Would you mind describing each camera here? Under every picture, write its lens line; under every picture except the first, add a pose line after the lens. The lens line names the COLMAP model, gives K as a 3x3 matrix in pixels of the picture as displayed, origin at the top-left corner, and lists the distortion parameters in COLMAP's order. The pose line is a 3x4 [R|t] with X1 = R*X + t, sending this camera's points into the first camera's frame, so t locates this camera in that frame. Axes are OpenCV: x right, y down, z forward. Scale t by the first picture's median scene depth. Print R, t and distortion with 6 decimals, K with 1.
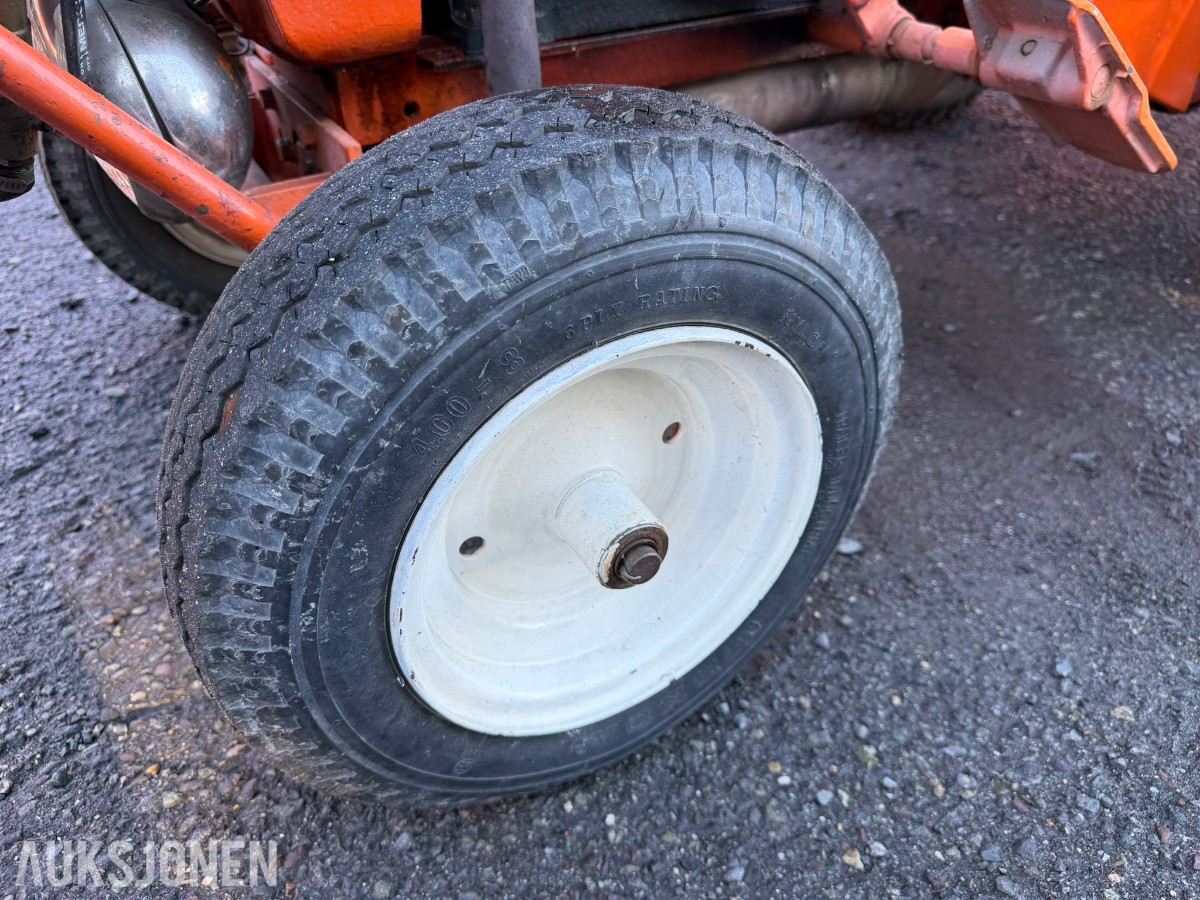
lens RADIAL K [[858.5, 0, 600.0], [0, 858.5, 450.0], [0, 0, 1]] dist [0.041030, -0.079587]
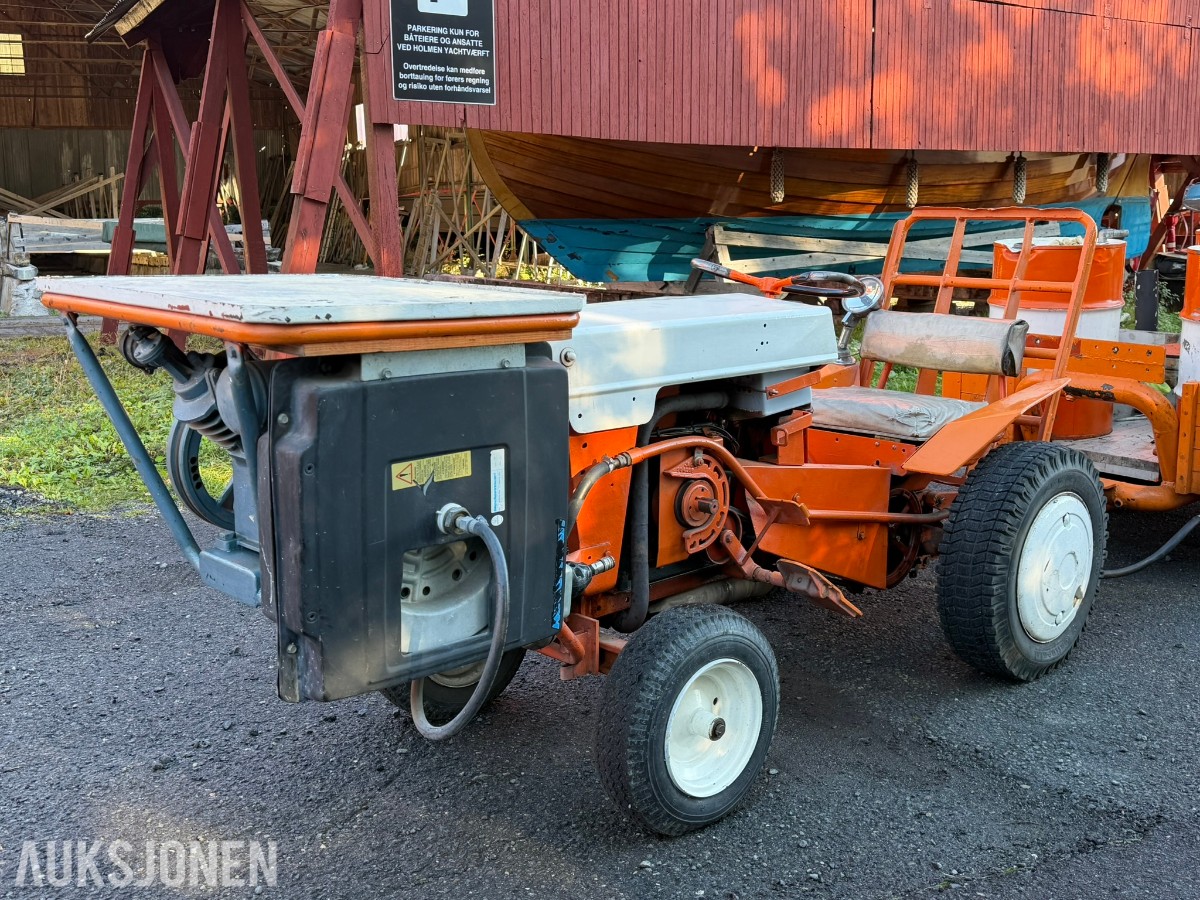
lens RADIAL K [[1273.9, 0, 593.9], [0, 1273.9, 457.5], [0, 0, 1]] dist [0.203458, -0.446603]
pose [[0.975954, -0.021975, 0.216865, -1.233804], [0.115969, 0.894759, -0.431227, 1.055618], [-0.184565, 0.446008, 0.875793, -3.147746]]
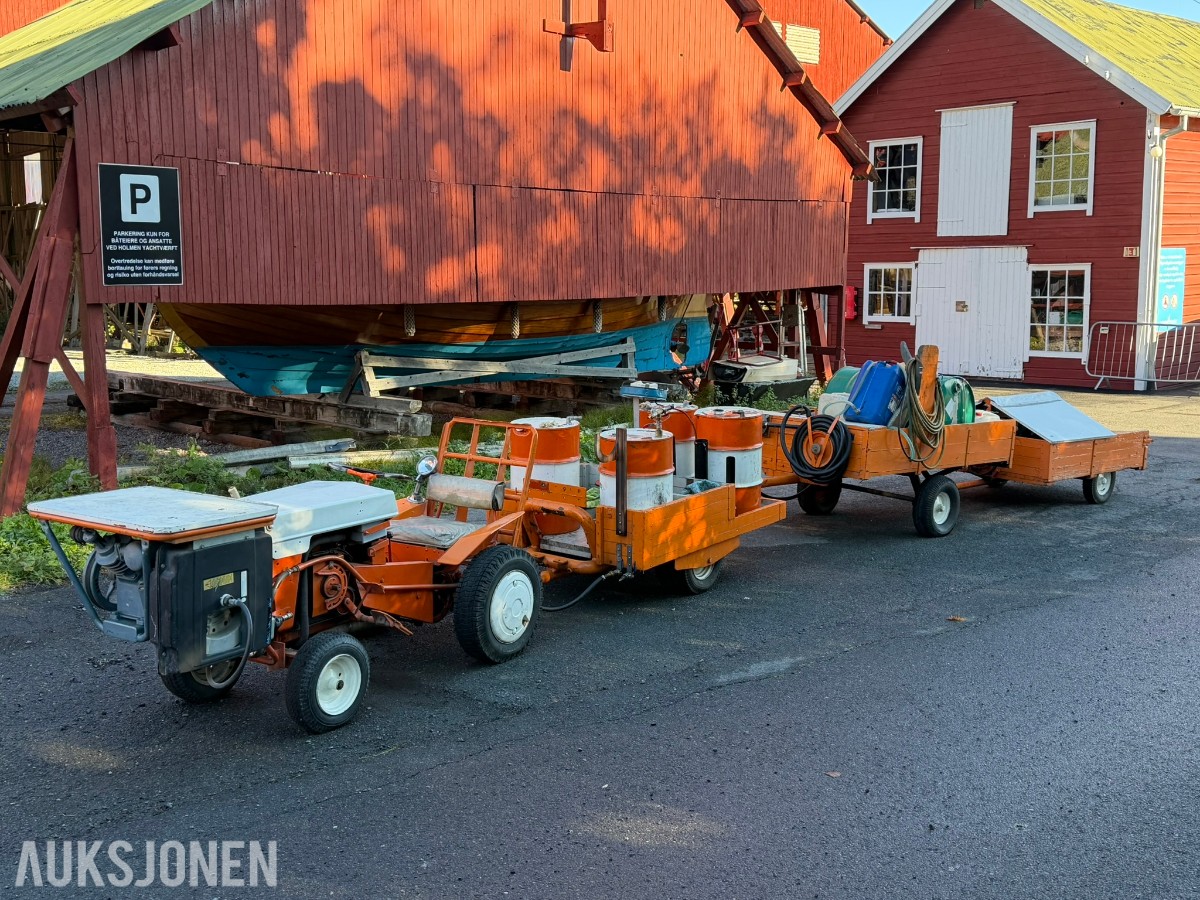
lens RADIAL K [[1367.7, 0, 615.5], [0, 1367.7, 449.2], [0, 0, 1]] dist [0.214042, -0.451963]
pose [[0.887347, -0.033357, 0.459894, -2.815585], [0.252961, 0.869110, -0.425039, 3.453007], [-0.385520, 0.493492, 0.779641, -8.848828]]
